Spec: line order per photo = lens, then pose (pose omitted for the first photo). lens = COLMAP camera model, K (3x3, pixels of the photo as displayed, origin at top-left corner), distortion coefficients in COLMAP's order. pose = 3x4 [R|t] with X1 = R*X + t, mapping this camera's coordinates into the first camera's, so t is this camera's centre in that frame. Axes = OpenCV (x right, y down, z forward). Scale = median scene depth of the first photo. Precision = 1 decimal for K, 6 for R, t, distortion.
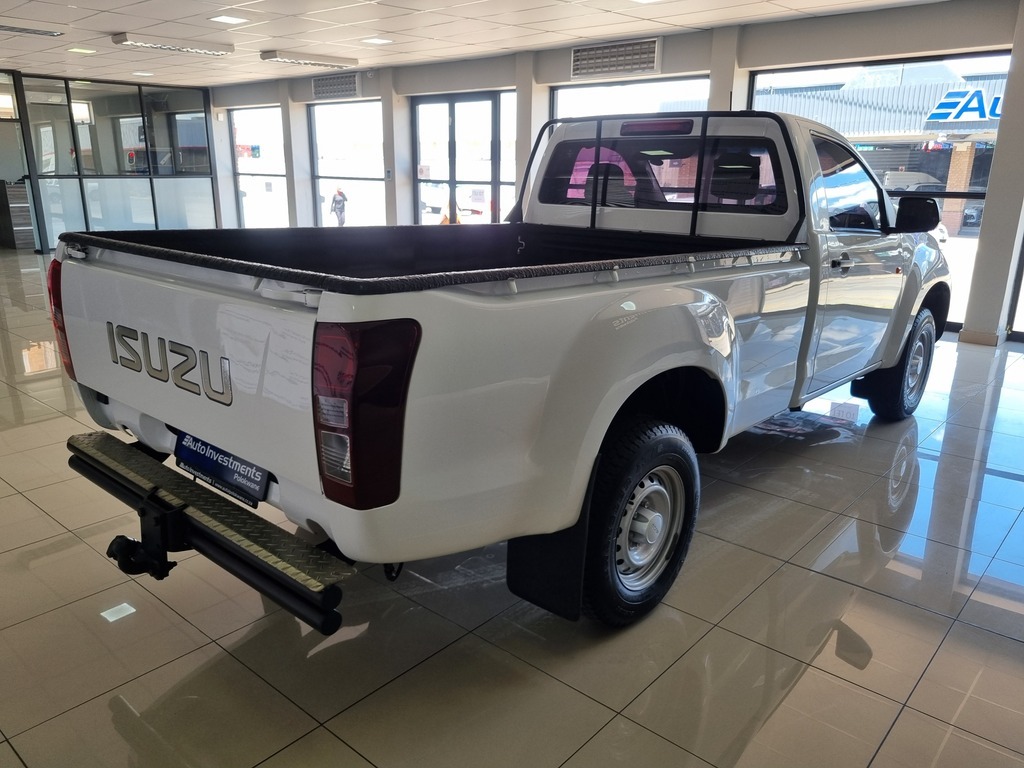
lens RADIAL K [[767.8, 0, 512.0], [0, 767.8, 384.0], [0, 0, 1]] dist [0.055475, -0.044525]
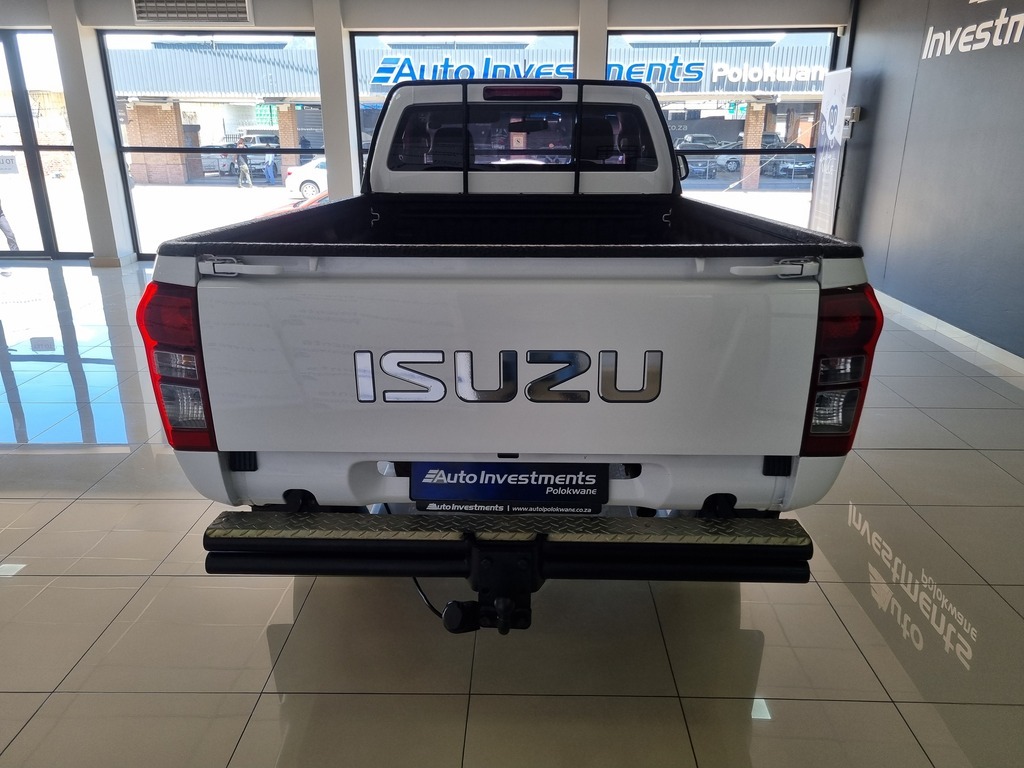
lens RADIAL K [[767.8, 0, 512.0], [0, 767.8, 384.0], [0, 0, 1]] dist [0.055475, -0.044525]
pose [[0.760097, -0.212965, 0.613921, -0.360285], [0.182250, 0.976717, 0.113173, -0.043542], [-0.623729, 0.025864, 0.781213, 0.128699]]
